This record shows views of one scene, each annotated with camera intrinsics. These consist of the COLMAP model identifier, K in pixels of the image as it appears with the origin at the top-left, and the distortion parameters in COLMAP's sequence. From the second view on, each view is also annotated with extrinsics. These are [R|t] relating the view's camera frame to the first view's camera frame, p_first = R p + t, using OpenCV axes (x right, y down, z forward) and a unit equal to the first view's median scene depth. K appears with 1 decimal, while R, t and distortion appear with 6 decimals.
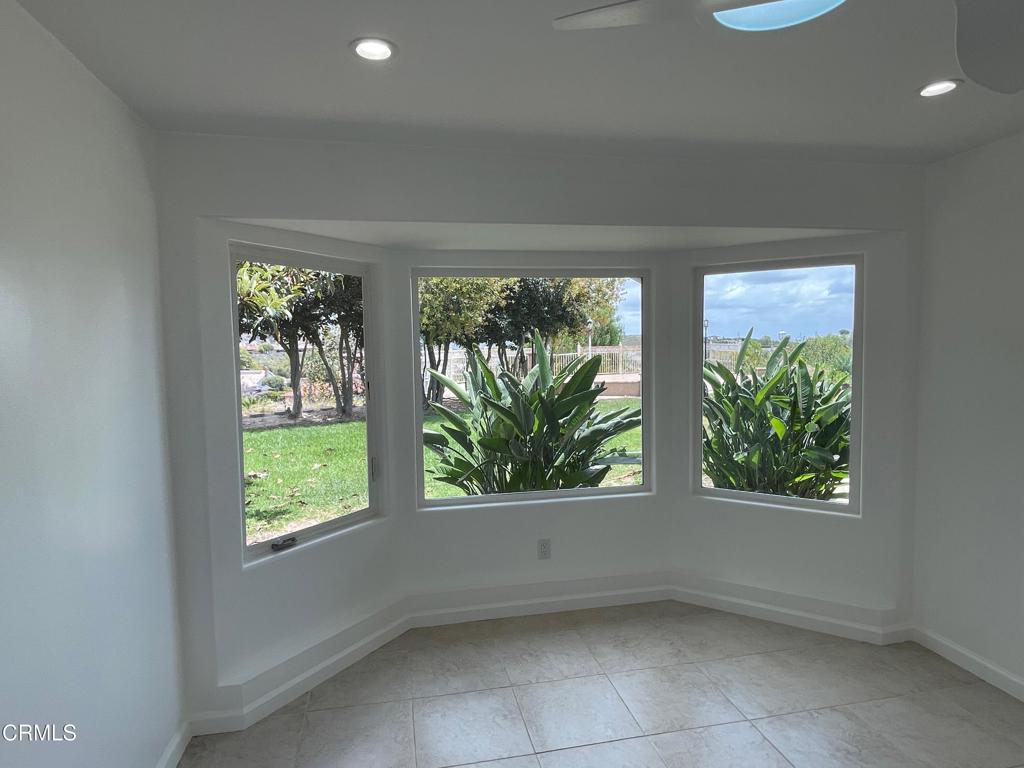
lens RADIAL K [[584.0, 0, 512.0], [0, 584.0, 384.0], [0, 0, 1]] dist [0.000797, -0.000678]
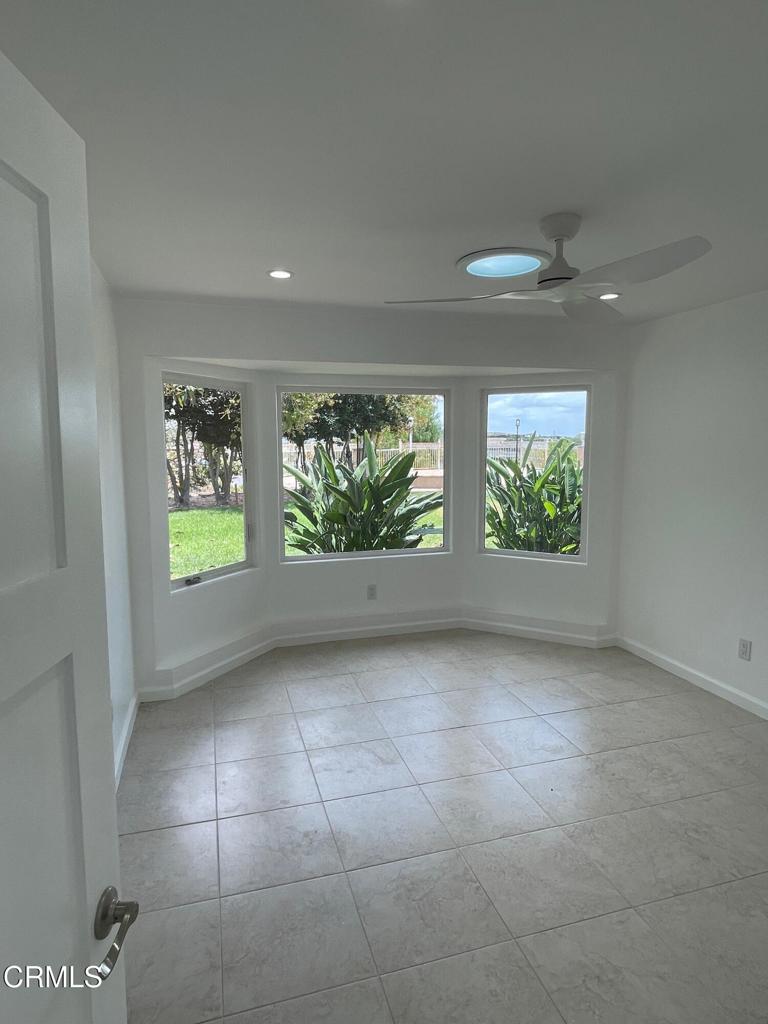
lens RADIAL K [[584.0, 0, 384.0], [0, 584.0, 512.0], [0, 0, 1]] dist [0.000797, -0.000678]
pose [[0.996244, 0.004248, 0.086483, -0.028615], [-0.009091, 0.998407, 0.055688, 0.012442], [-0.086109, -0.056265, 0.994696, -0.287934]]
